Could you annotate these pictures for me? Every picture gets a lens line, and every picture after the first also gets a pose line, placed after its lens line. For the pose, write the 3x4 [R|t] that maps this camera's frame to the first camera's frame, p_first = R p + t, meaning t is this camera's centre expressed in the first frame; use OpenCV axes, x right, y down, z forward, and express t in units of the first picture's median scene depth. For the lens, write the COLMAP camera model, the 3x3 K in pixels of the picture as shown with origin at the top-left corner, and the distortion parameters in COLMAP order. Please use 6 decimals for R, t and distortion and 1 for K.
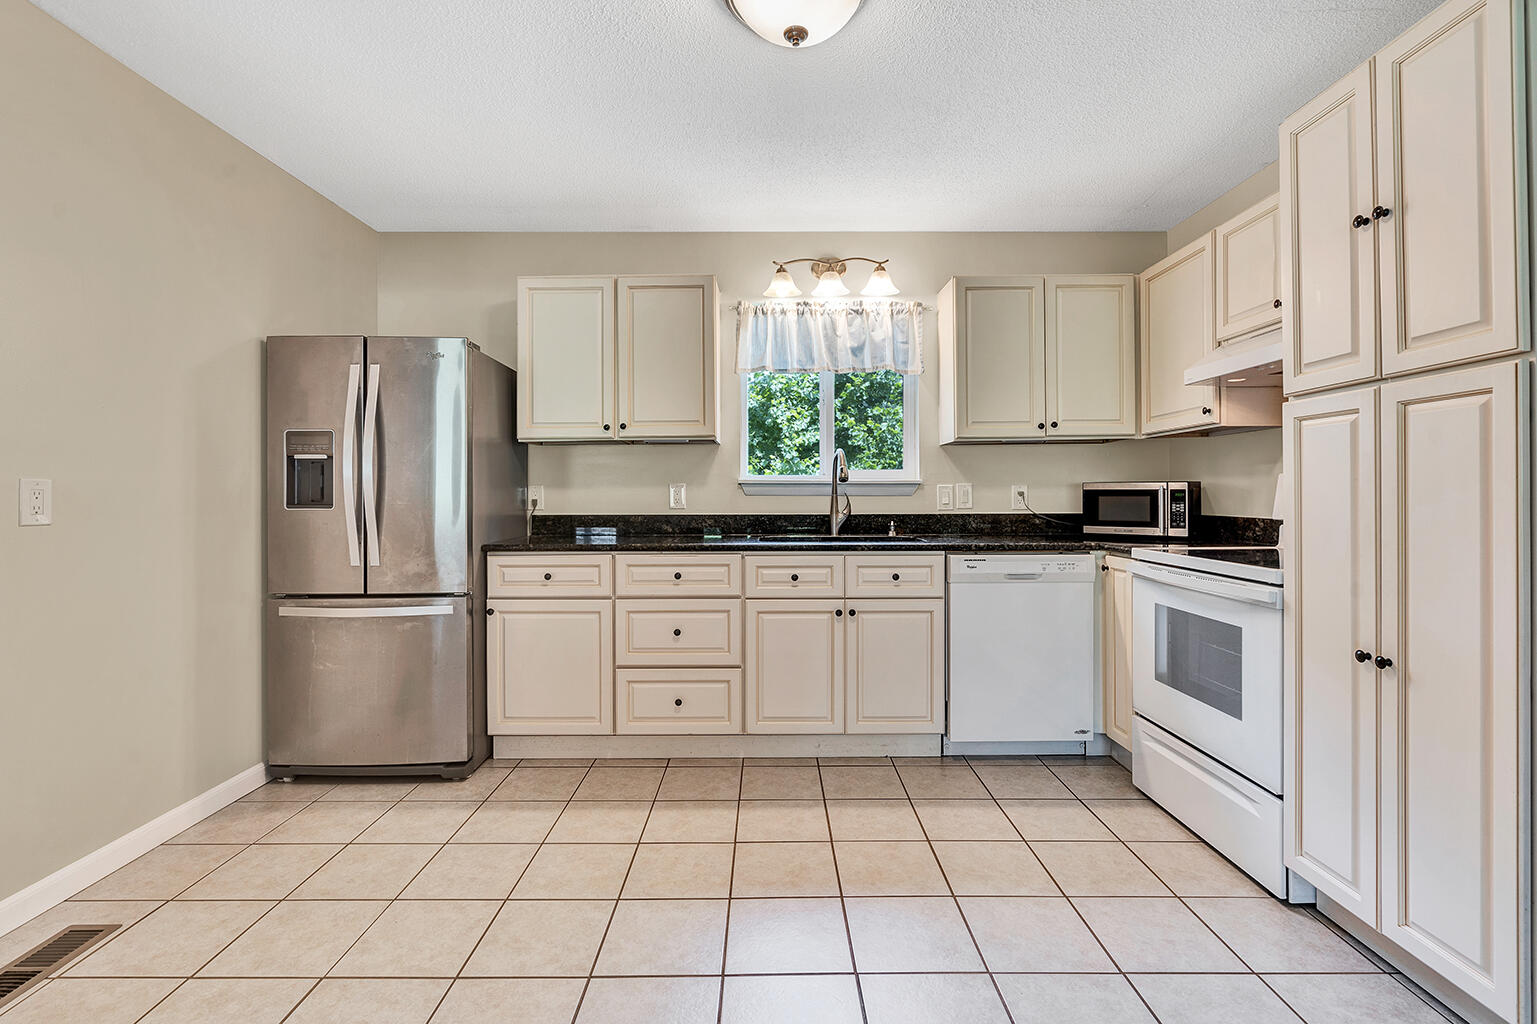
lens RADIAL K [[700.4, 0, 772.1], [0, 700.4, 498.6], [0, 0, 1]] dist [-0.010817, 0.004126]
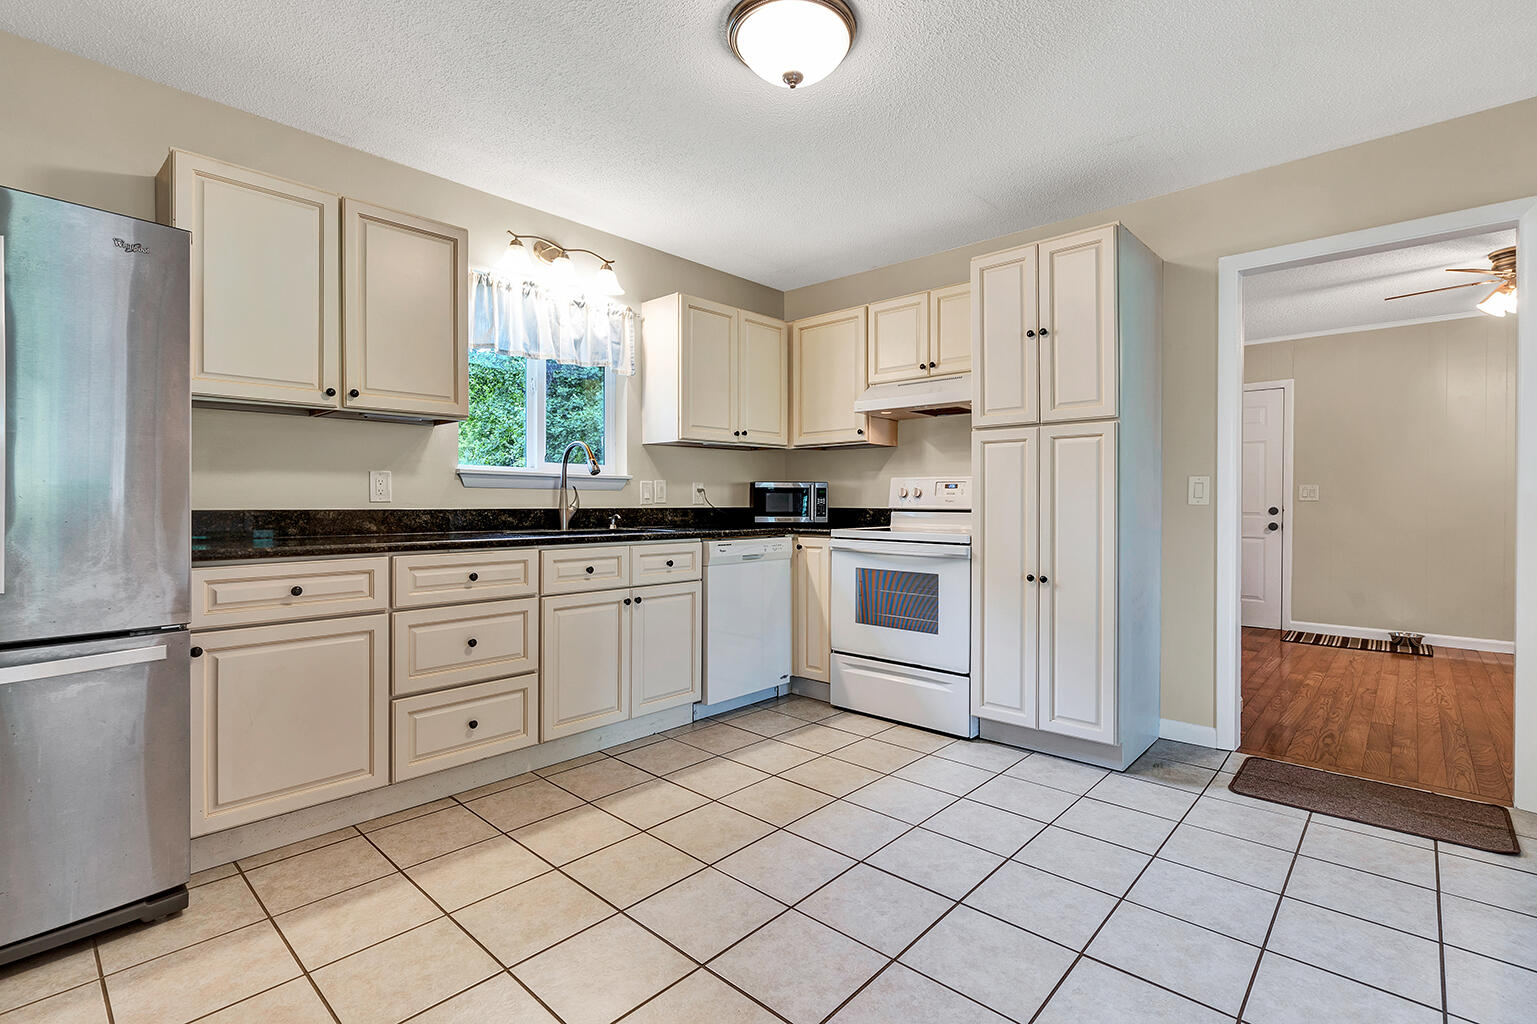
lens RADIAL K [[700.4, 0, 778.0], [0, 700.4, 507.6], [0, 0, 1]] dist [-0.010817, 0.004126]
pose [[0.679459, -0.001816, 0.733711, -0.504504], [0.000338, 0.999998, 0.002162, 0.023452], [-0.733713, -0.001221, 0.679458, 0.144043]]
